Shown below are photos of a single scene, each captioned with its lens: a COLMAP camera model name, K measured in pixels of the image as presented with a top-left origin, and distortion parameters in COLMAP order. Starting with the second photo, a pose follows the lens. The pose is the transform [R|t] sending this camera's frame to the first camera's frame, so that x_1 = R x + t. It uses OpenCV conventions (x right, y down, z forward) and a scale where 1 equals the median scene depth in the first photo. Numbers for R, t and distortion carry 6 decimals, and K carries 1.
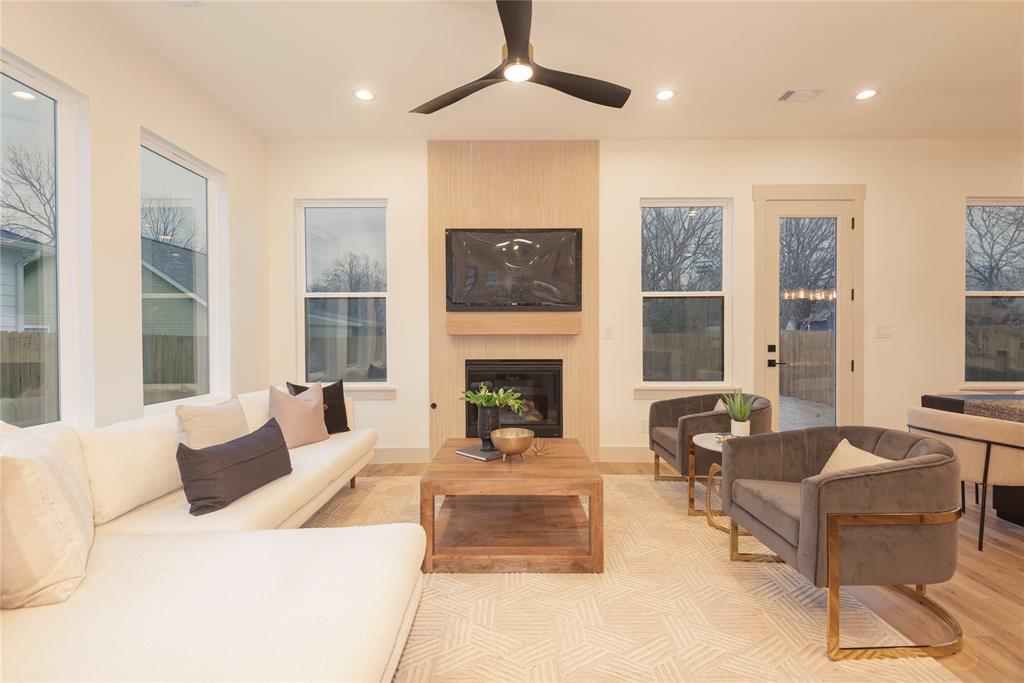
lens RADIAL K [[459.9, 0, 508.4], [0, 459.9, 341.3], [0, 0, 1]] dist [0.026452, -0.016719]
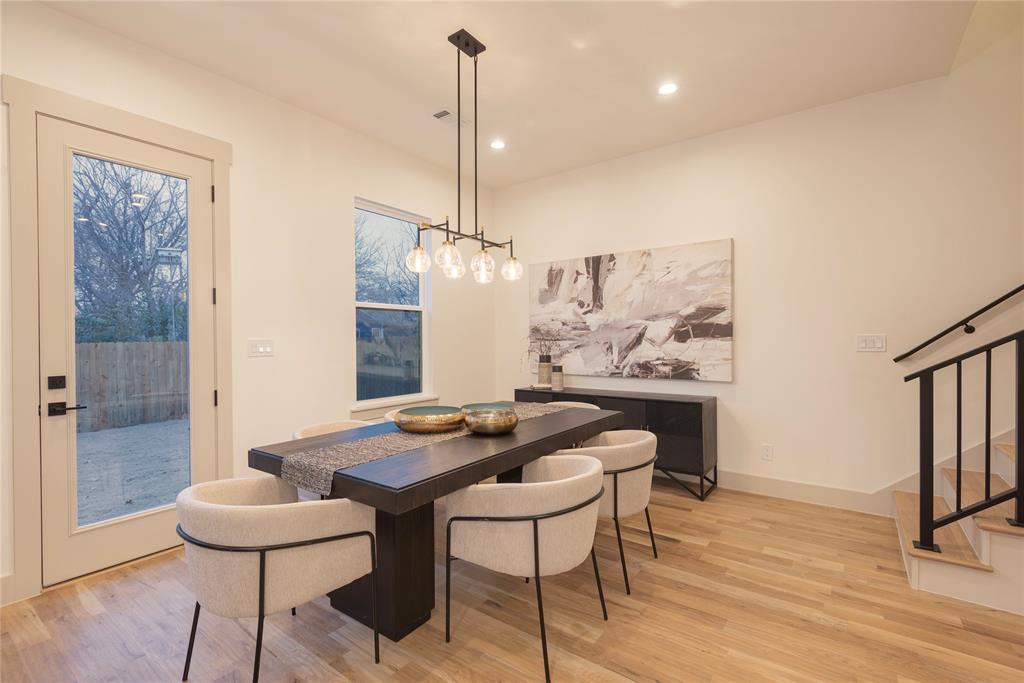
lens RADIAL K [[459.9, 0, 507.7], [0, 459.9, 339.7], [0, 0, 1]] dist [0.026452, -0.016719]
pose [[0.592533, -0.005138, 0.805530, 0.441793], [0.015444, 0.999868, -0.004983, -0.024938], [-0.805398, 0.015393, 0.592534, 0.232373]]
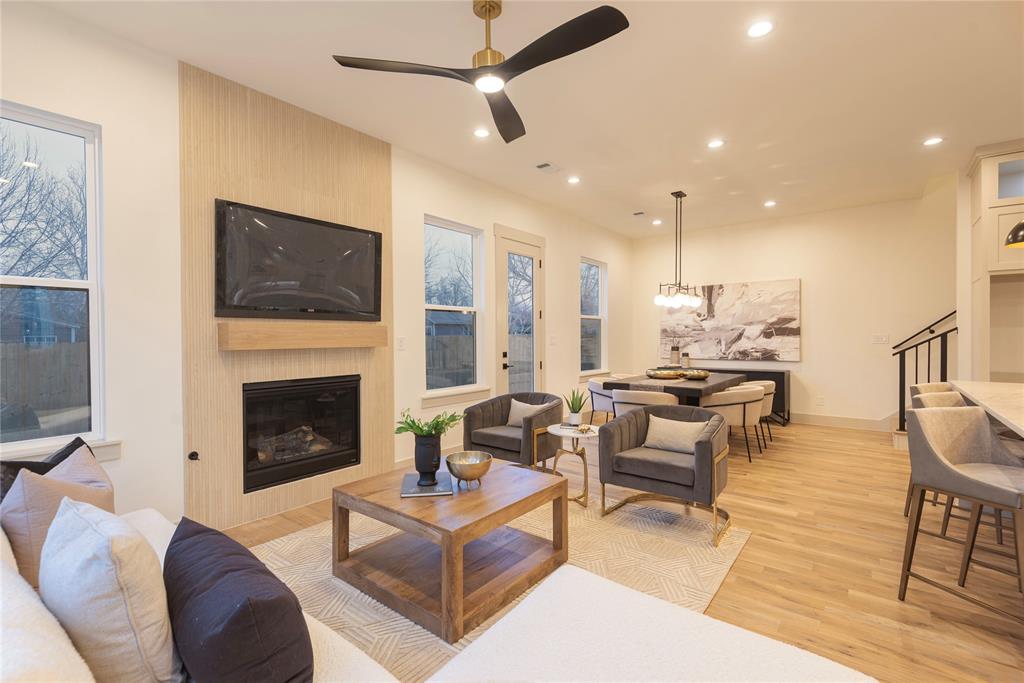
lens RADIAL K [[459.9, 0, 508.5], [0, 459.9, 339.4], [0, 0, 1]] dist [0.026452, -0.016719]
pose [[0.620232, -0.005985, 0.784396, -0.411503], [0.012761, 0.999916, -0.002461, -0.022940], [-0.784315, 0.011536, 0.620256, 0.214200]]
